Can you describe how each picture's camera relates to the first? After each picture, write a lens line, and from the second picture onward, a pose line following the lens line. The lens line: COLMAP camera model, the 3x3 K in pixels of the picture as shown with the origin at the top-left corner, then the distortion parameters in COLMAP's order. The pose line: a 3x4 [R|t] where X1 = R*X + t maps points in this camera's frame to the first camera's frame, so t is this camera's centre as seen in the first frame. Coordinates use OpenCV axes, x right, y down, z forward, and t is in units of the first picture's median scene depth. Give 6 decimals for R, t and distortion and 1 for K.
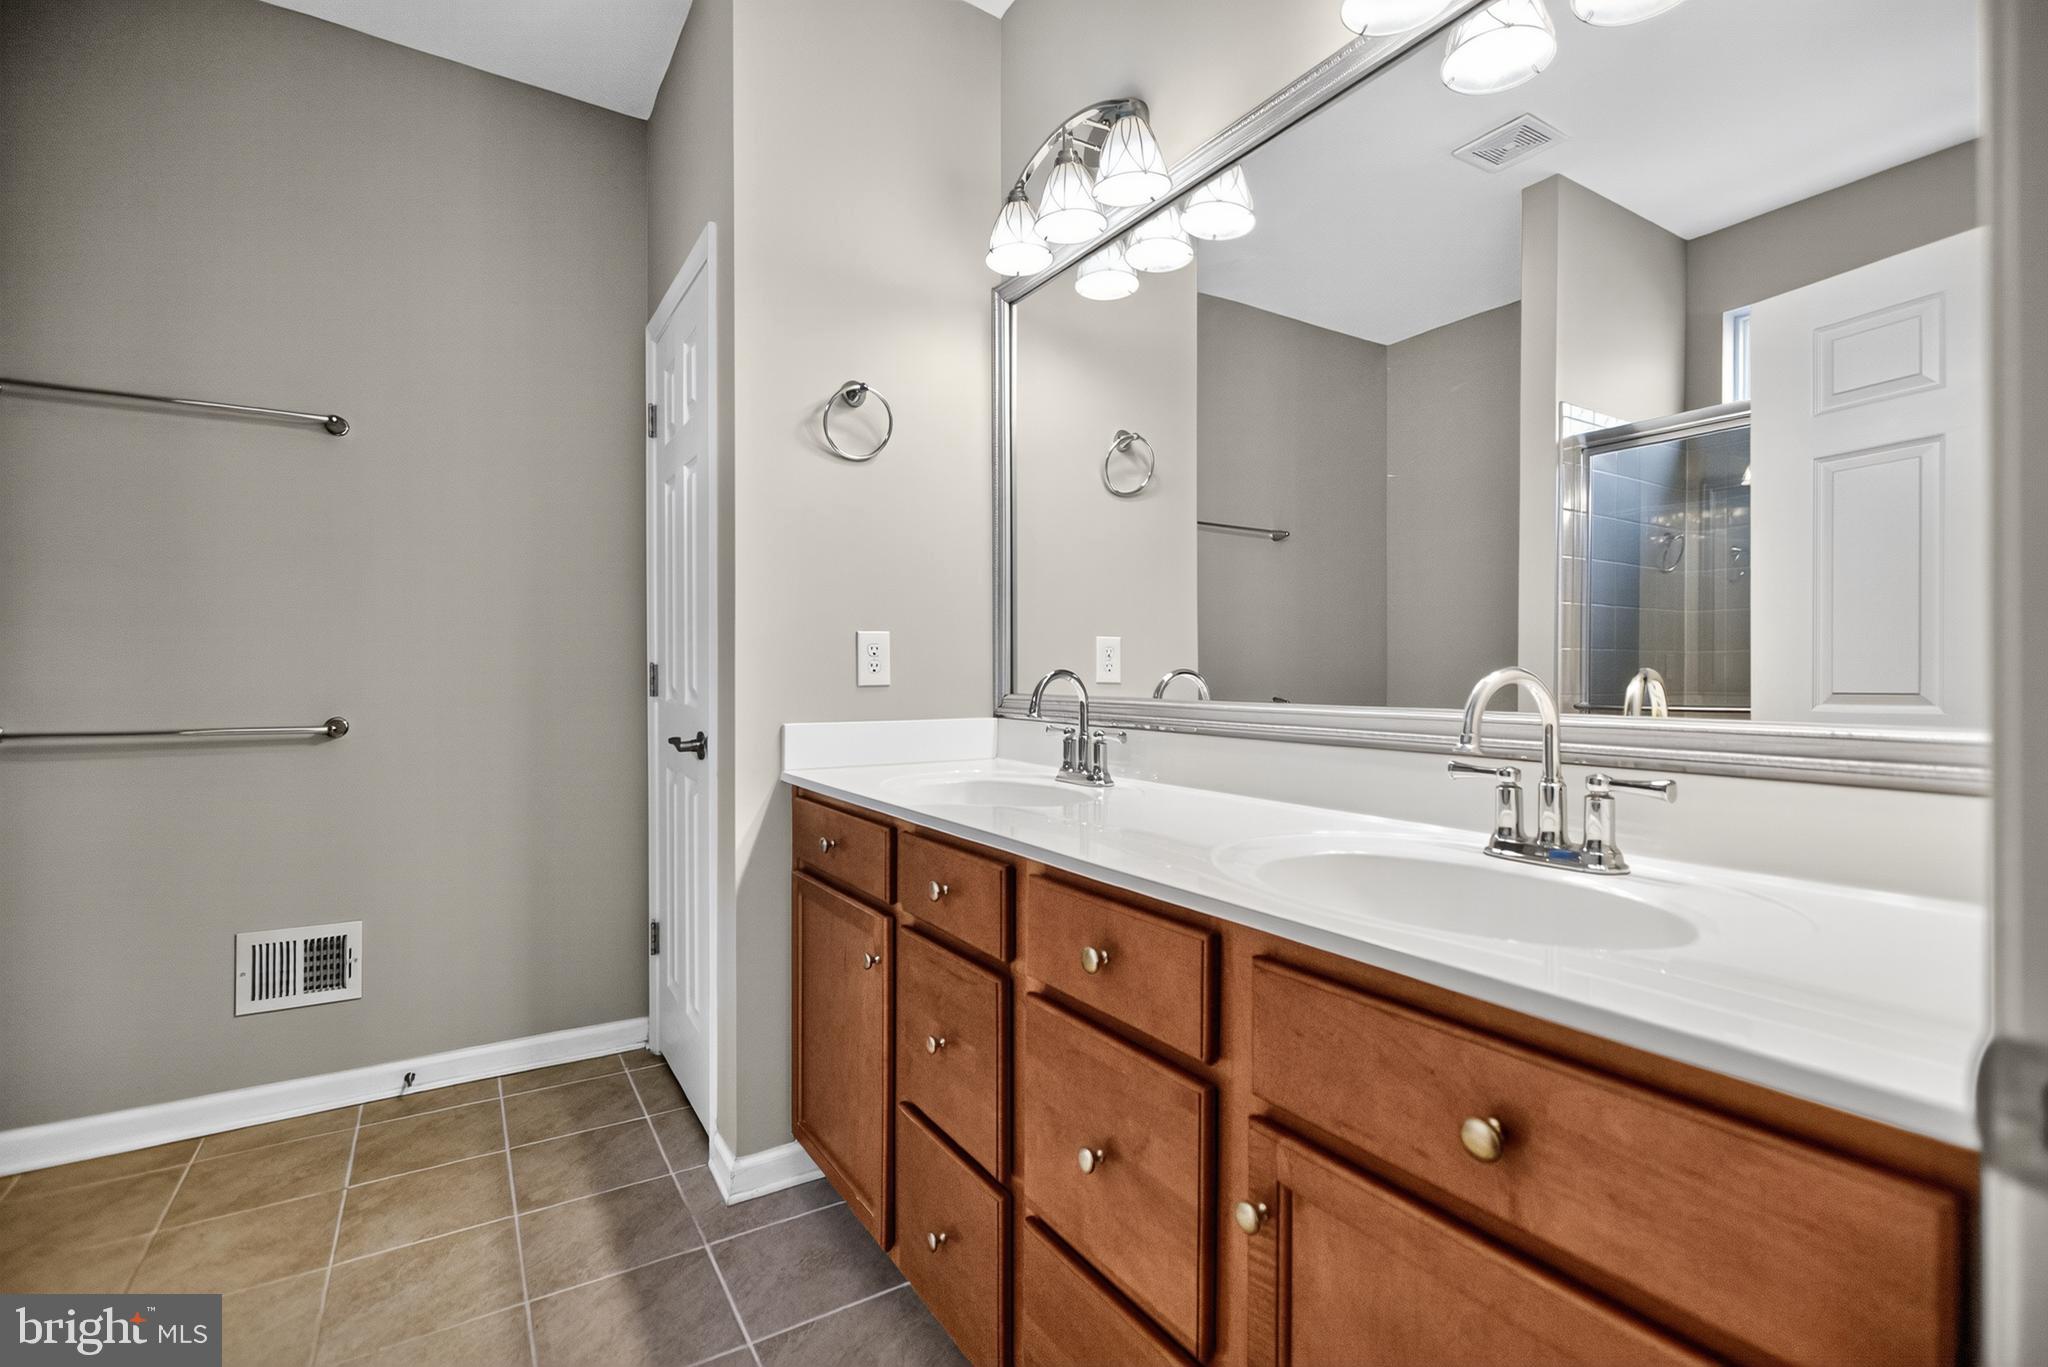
lens RADIAL K [[928.8, 0, 1014.9], [0, 928.8, 689.7], [0, 0, 1]] dist [-0.000913, 0.000898]
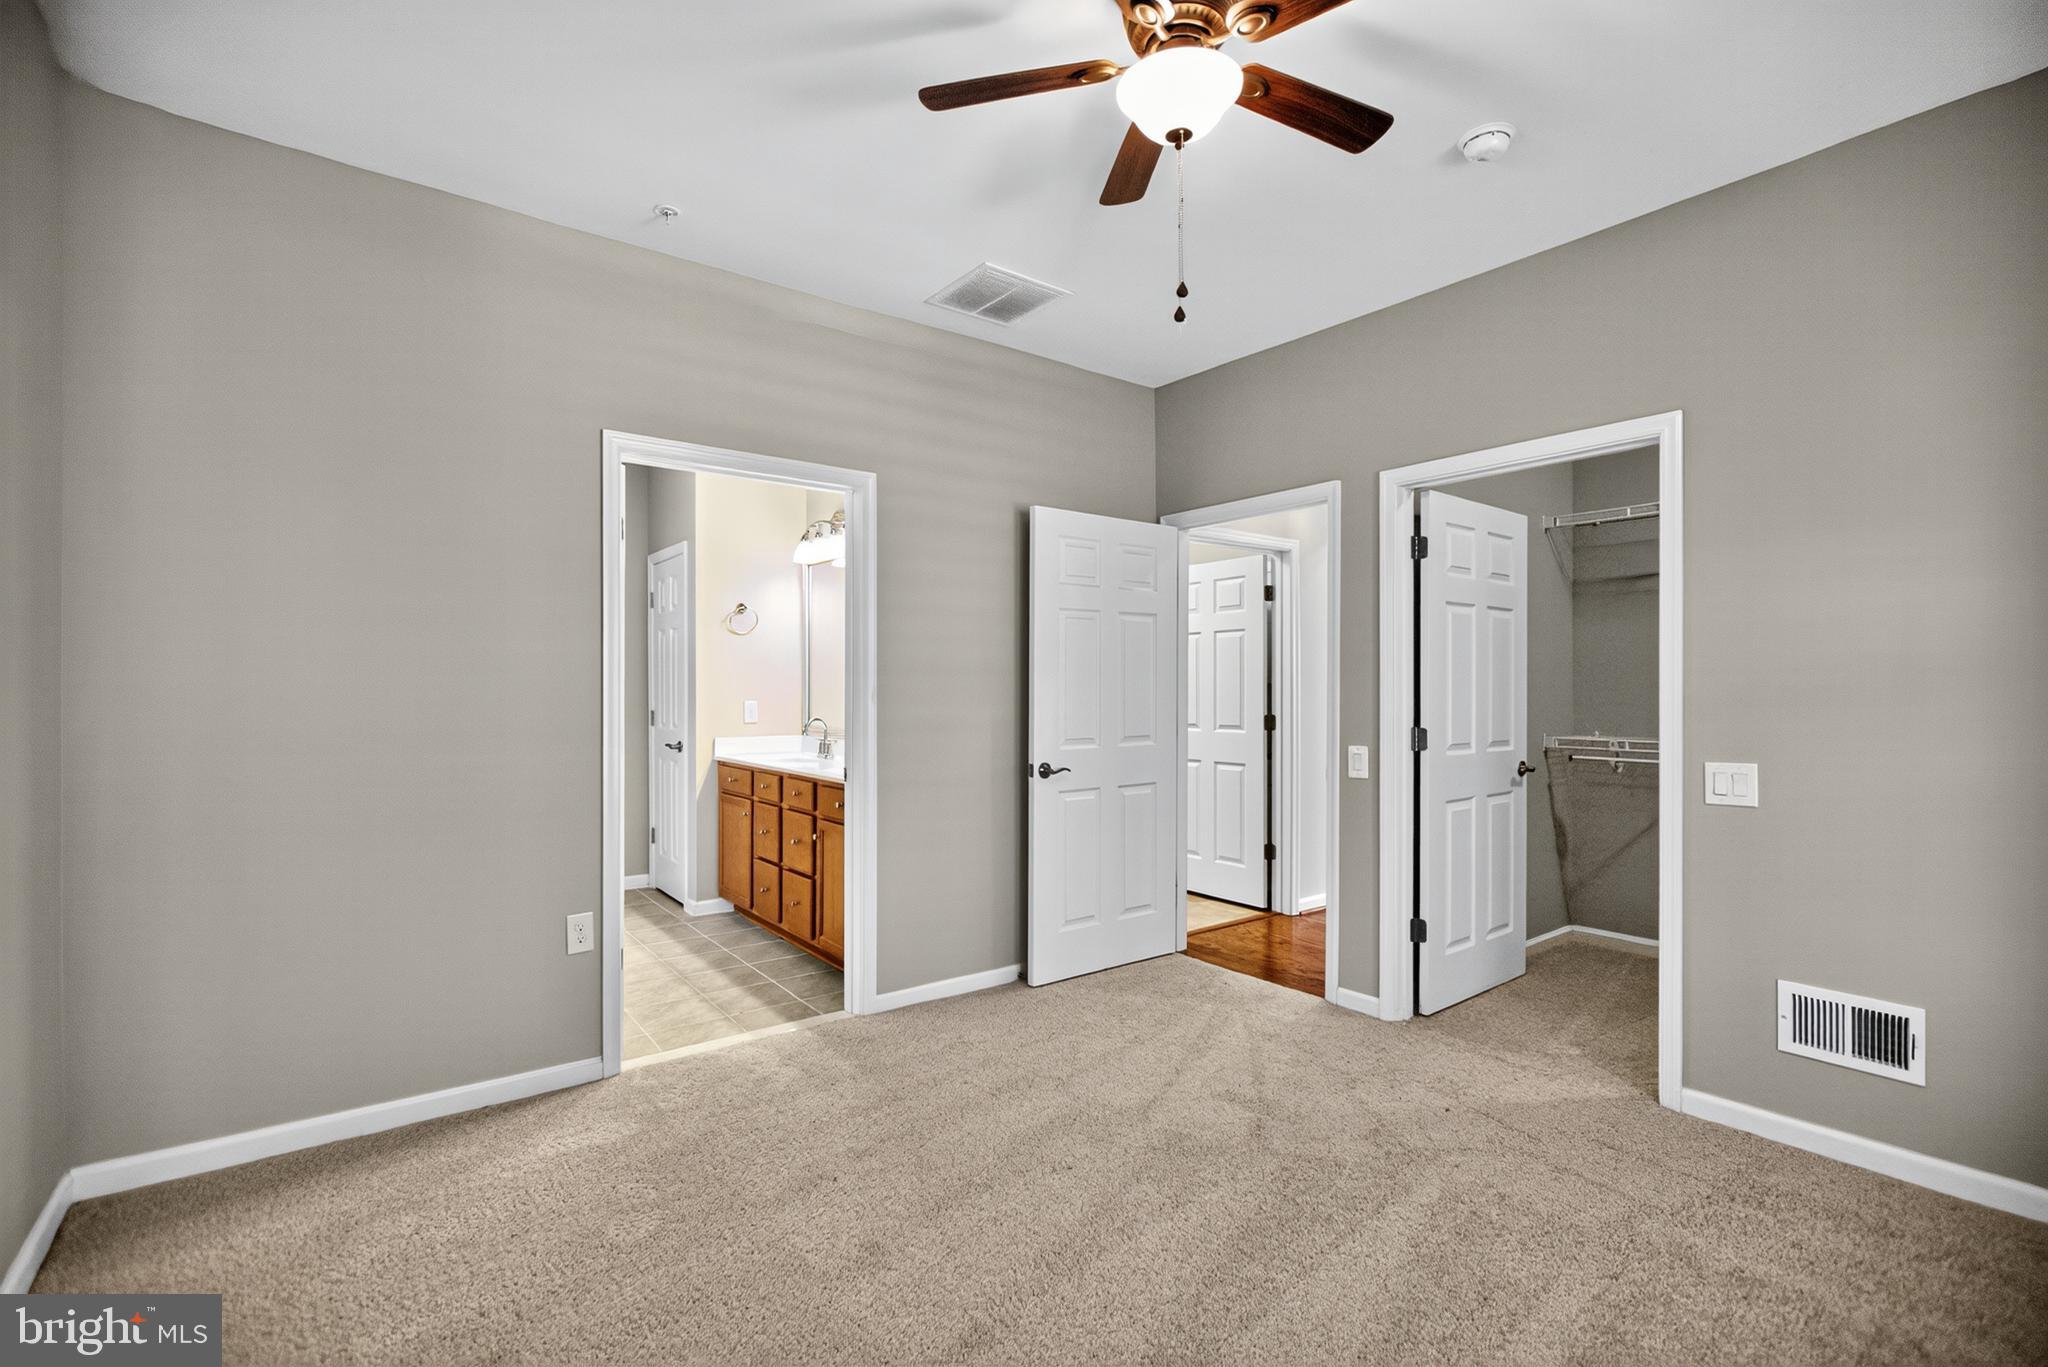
lens RADIAL K [[928.8, 0, 1038.3], [0, 928.8, 690.0], [0, 0, 1]] dist [-0.000913, 0.000898]
pose [[0.994837, -0.003023, 0.101436, 0.401993], [0.003747, 0.999969, -0.006941, -0.077209], [-0.101412, 0.007285, 0.994818, -1.736686]]
